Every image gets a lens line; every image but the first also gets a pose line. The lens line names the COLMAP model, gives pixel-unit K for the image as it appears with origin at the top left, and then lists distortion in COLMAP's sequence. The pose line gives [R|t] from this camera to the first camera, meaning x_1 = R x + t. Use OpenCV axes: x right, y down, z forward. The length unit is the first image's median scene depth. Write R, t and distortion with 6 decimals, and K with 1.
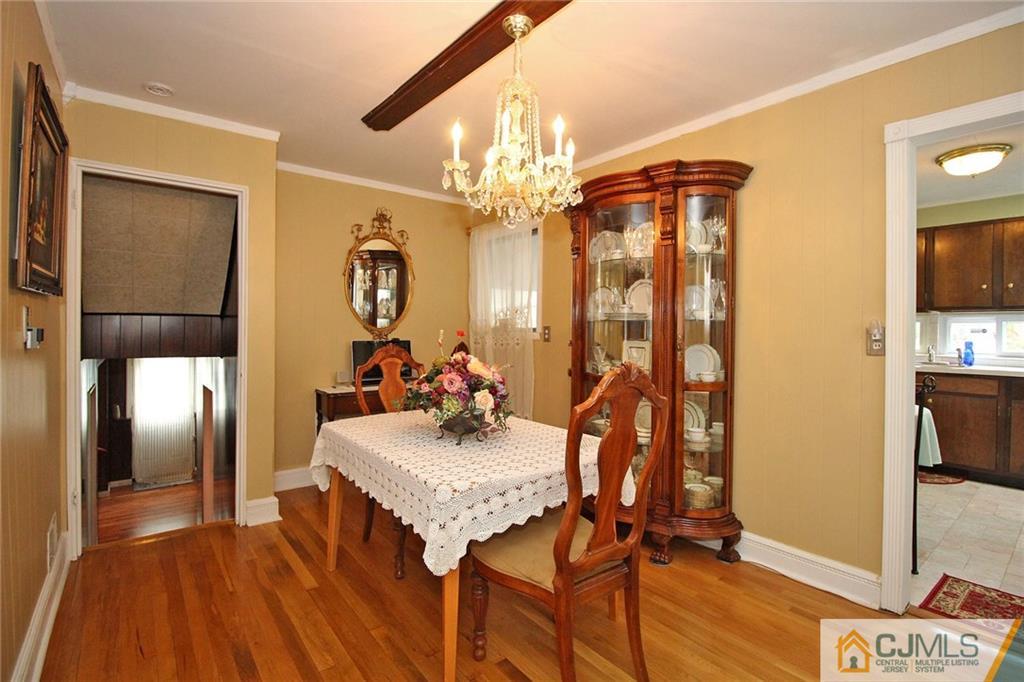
lens RADIAL K [[474.8, 0, 512.0], [0, 474.8, 329.0], [0, 0, 1]] dist [-0.000606, -0.010535]
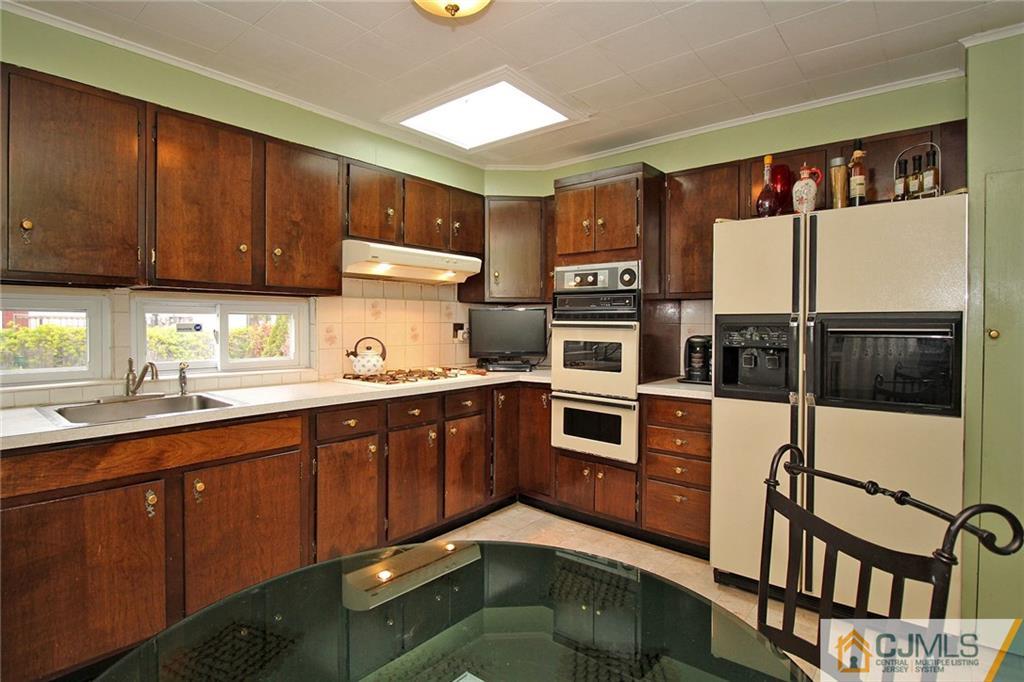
lens RADIAL K [[510.9, 0, 510.6], [0, 510.9, 325.8], [0, 0, 1]] dist [-0.001498, -0.017342]
pose [[-0.204181, -0.017497, 0.978777, 0.367933], [-0.003470, 0.999847, 0.017150, -0.011038], [-0.978927, 0.000105, -0.204211, 0.840101]]
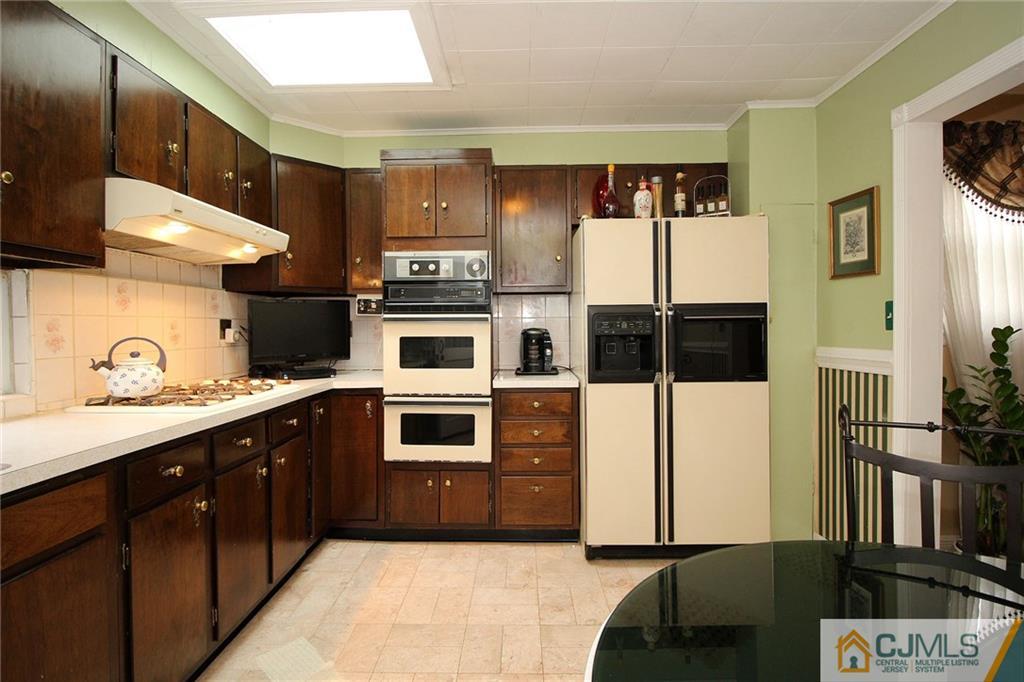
lens RADIAL K [[513.1, 0, 509.9], [0, 513.1, 329.0], [0, 0, 1]] dist [0.000766, -0.016206]
pose [[-0.766640, -0.007411, 0.642034, 0.578669], [0.001518, 0.999910, 0.013354, 0.006354], [-0.642075, 0.011212, -0.766560, 1.040509]]
